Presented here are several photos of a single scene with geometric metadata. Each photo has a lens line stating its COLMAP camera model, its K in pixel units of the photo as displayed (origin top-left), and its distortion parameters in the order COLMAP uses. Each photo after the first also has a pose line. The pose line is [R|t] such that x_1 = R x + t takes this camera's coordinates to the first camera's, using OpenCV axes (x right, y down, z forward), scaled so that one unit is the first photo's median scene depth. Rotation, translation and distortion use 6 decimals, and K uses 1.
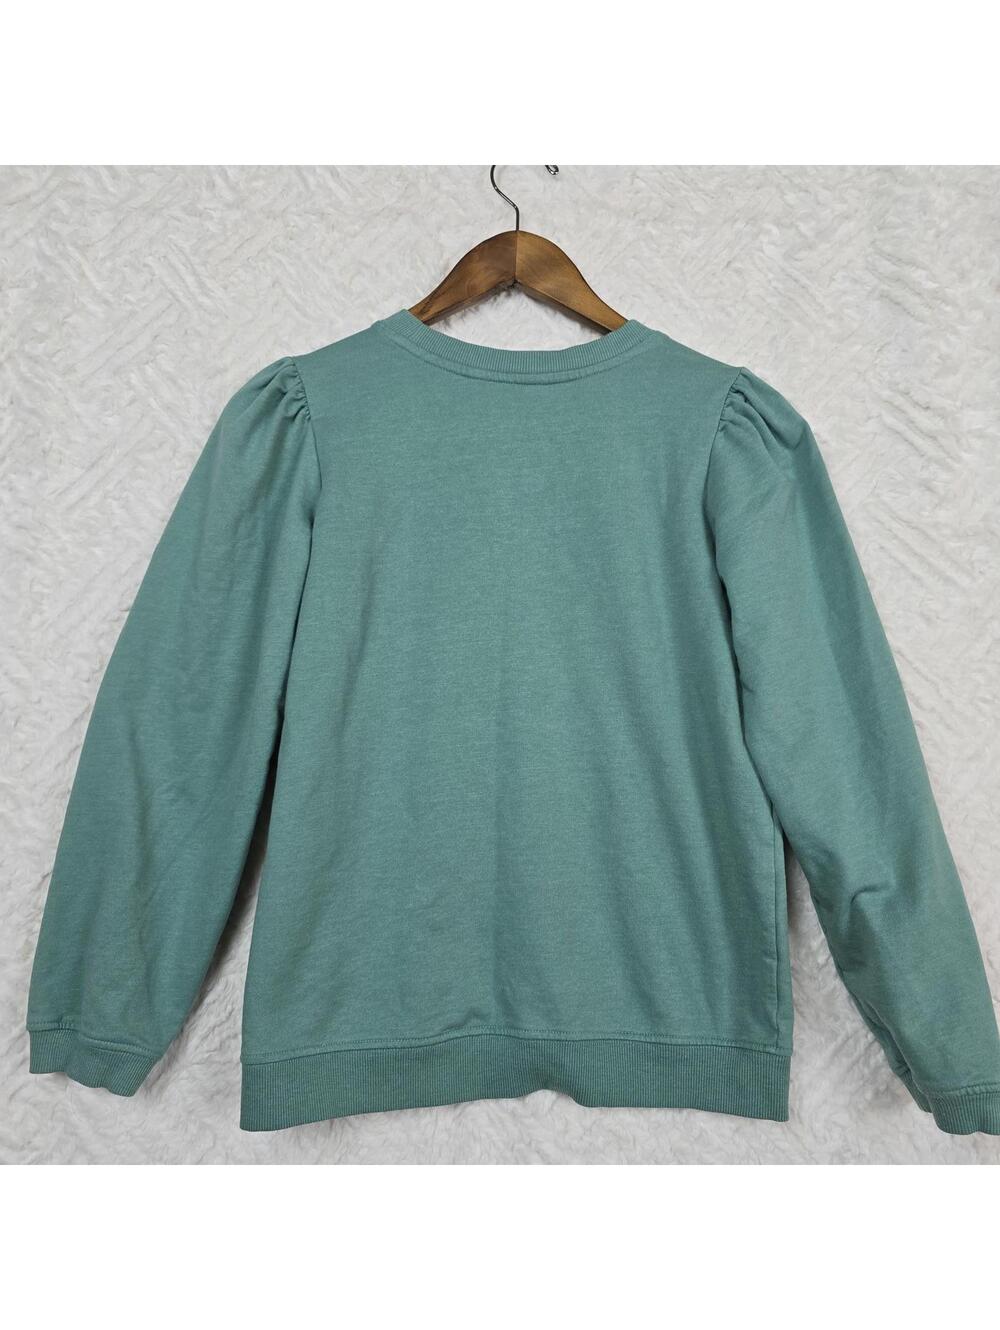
lens RADIAL K [[920.1, 0, 498.0], [0, 920.1, 658.4], [0, 0, 1]] dist [0.005391, -0.014191]
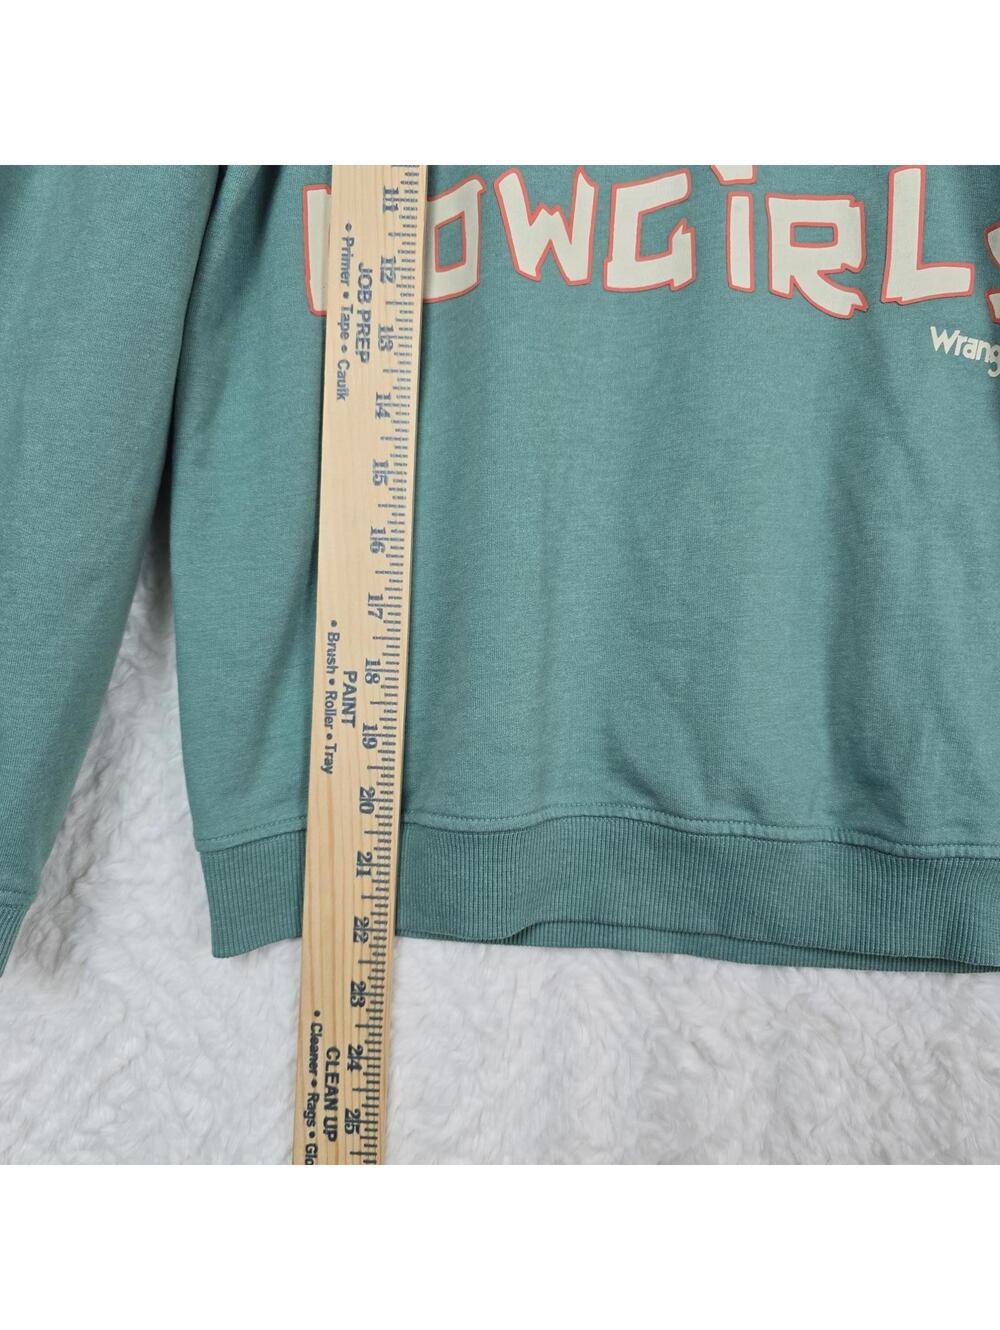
lens RADIAL K [[920.1, 0, 503.8], [0, 920.1, 652.2], [0, 0, 1]] dist [0.005391, -0.014191]
pose [[0.998850, 0.035072, 0.032682, -0.101531], [-0.039841, 0.986471, 0.159018, 0.205280], [-0.026663, -0.160138, 0.986735, 0.468998]]
